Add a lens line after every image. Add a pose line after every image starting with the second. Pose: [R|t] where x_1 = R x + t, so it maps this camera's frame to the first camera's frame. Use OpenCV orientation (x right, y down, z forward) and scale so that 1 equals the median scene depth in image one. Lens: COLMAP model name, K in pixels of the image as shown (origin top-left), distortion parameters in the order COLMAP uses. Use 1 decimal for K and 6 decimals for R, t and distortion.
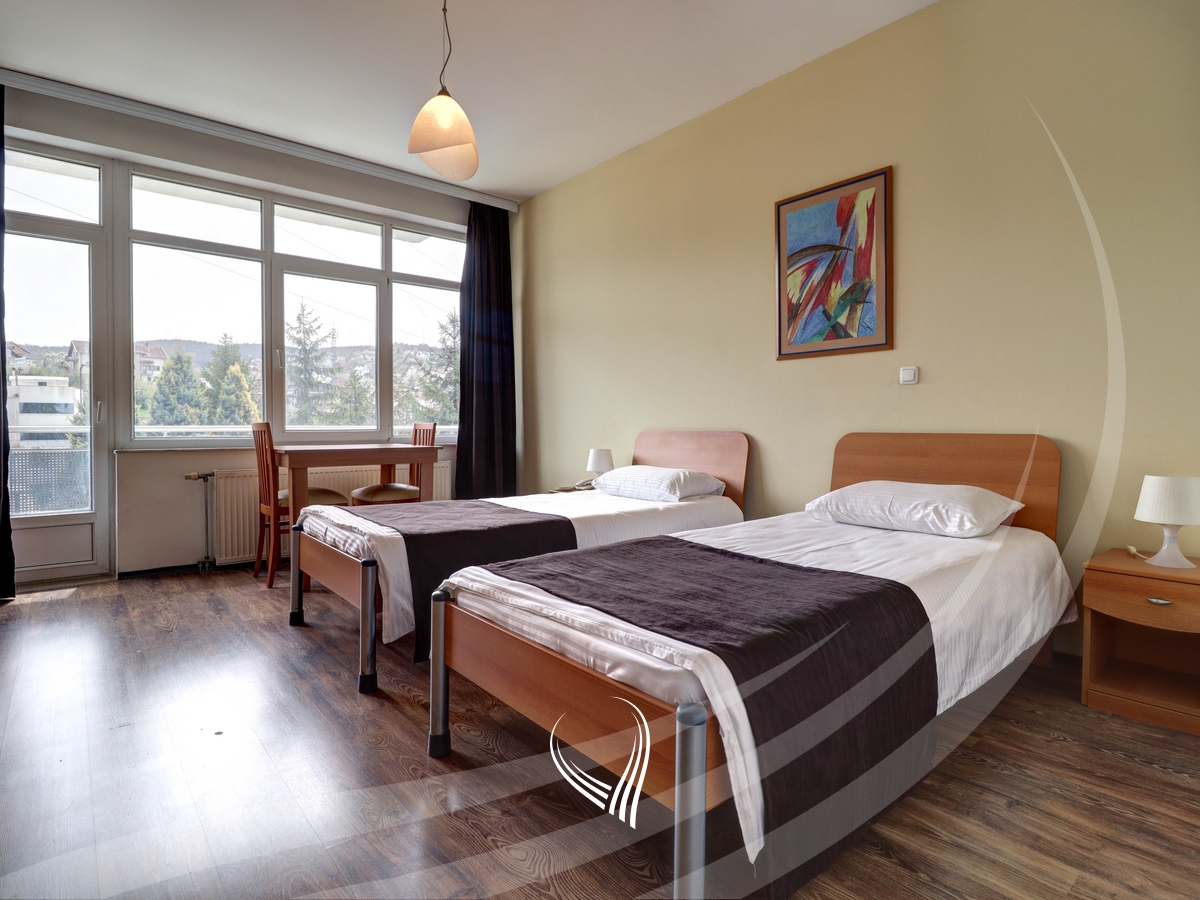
lens RADIAL K [[639.3, 0, 599.4], [0, 639.3, 452.0], [0, 0, 1]] dist [-0.020294, -0.000225]
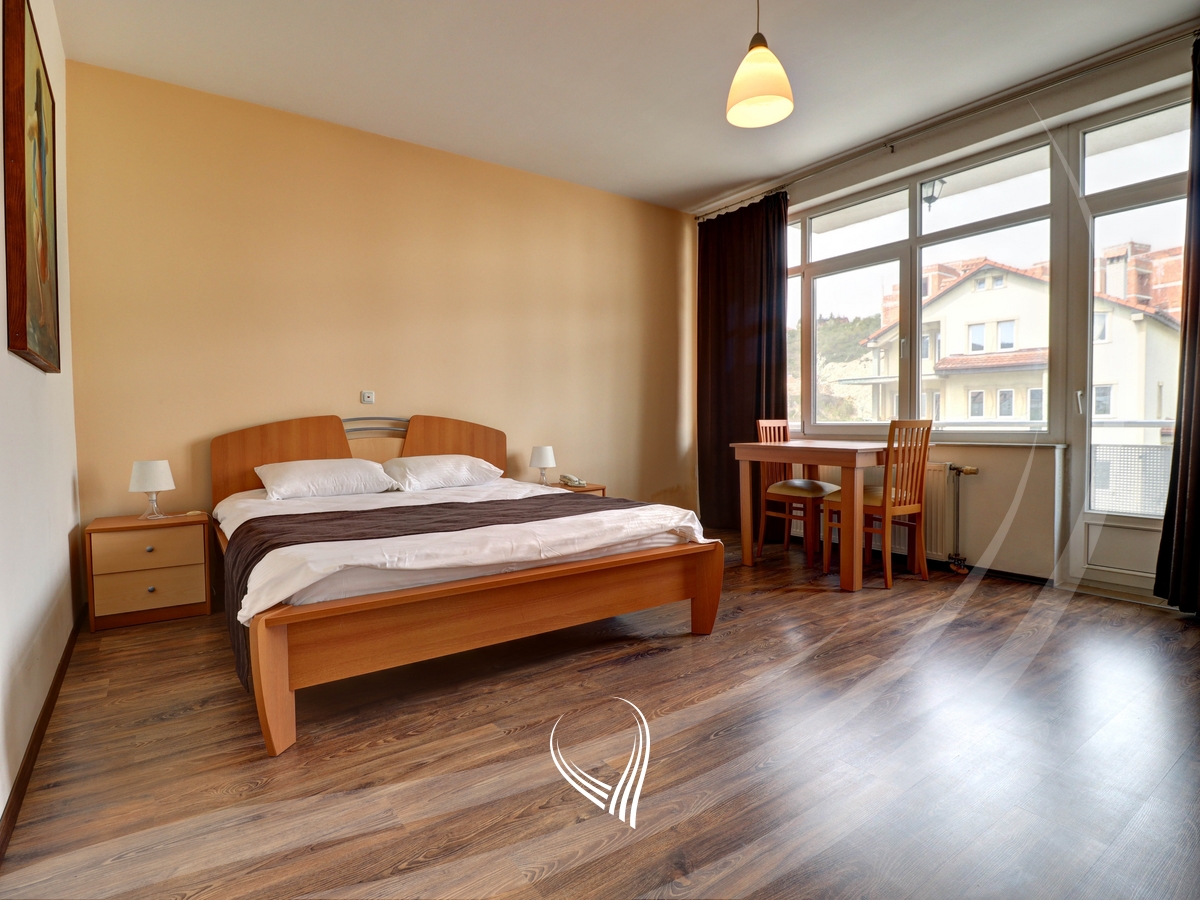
lens RADIAL K [[639.3, 0, 598.9], [0, 639.3, 443.4], [0, 0, 1]] dist [-0.020294, -0.000225]
pose [[-0.115272, 0.055760, -0.991768, 0.488967], [0.004091, 0.998441, 0.055660, -0.047778], [0.993326, 0.002358, -0.115320, 0.570422]]
